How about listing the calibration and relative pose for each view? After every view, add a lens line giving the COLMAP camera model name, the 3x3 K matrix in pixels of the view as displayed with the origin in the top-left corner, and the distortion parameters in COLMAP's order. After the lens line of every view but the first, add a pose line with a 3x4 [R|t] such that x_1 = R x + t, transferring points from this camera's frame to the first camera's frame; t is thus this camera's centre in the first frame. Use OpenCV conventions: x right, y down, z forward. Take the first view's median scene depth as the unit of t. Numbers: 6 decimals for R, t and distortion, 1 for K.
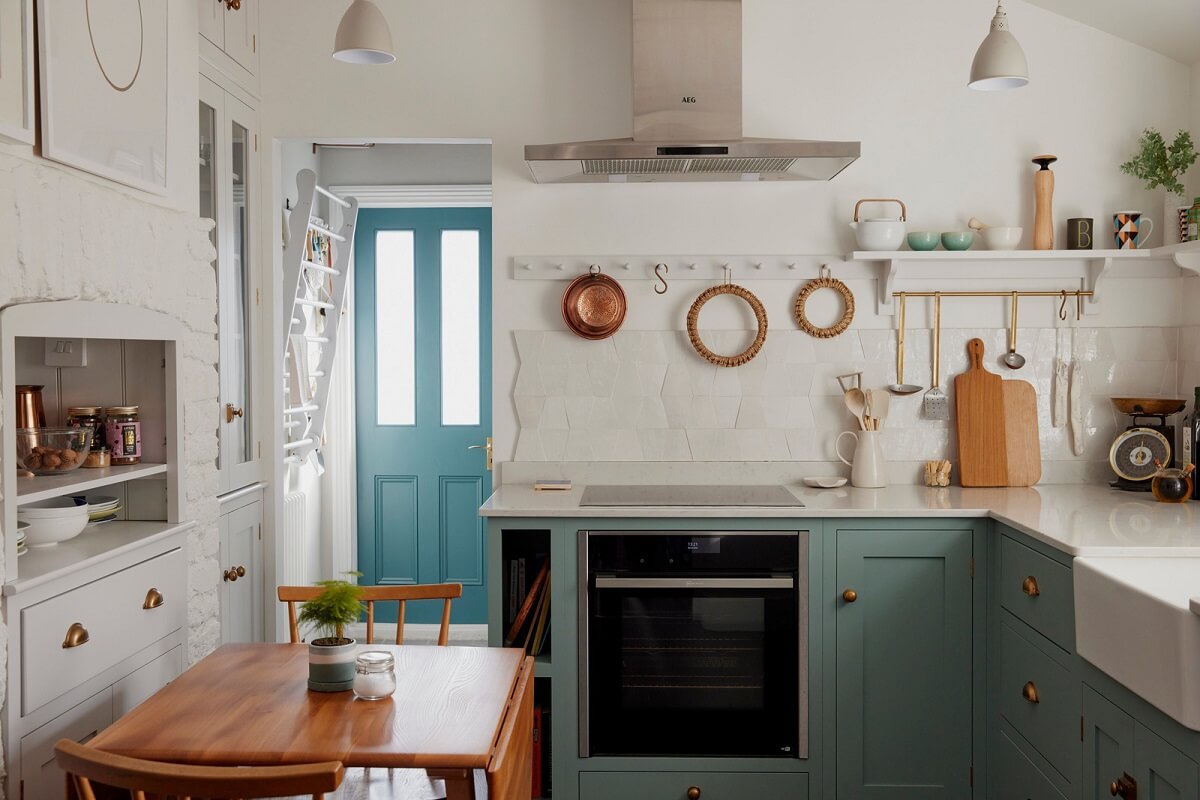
lens RADIAL K [[1157.8, 0, 599.5], [0, 1157.8, 398.8], [0, 0, 1]] dist [0.015101, 0.000000]
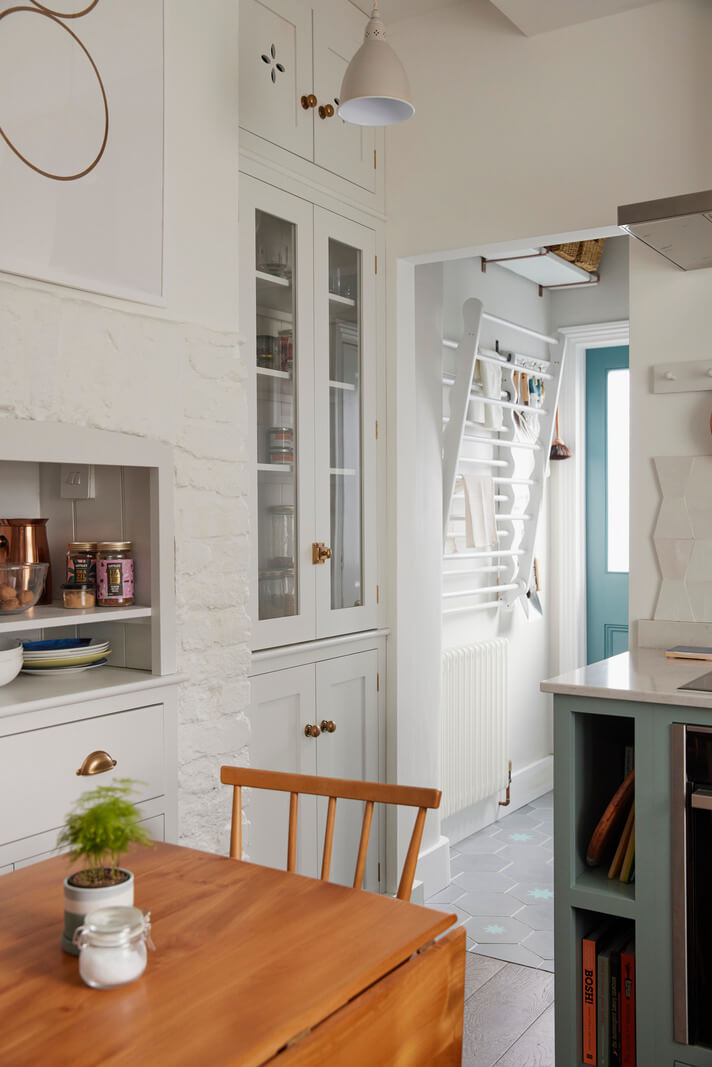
lens RADIAL K [[1029.5, 0, 357.3], [0, 1029.5, 530.7], [0, 0, 1]] dist [0.015101, 0.000000]
pose [[0.863817, 0.004911, -0.503782, 0.155020], [-0.013285, 0.999827, -0.013032, 0.005940], [0.503630, 0.017950, 0.863733, 0.397489]]
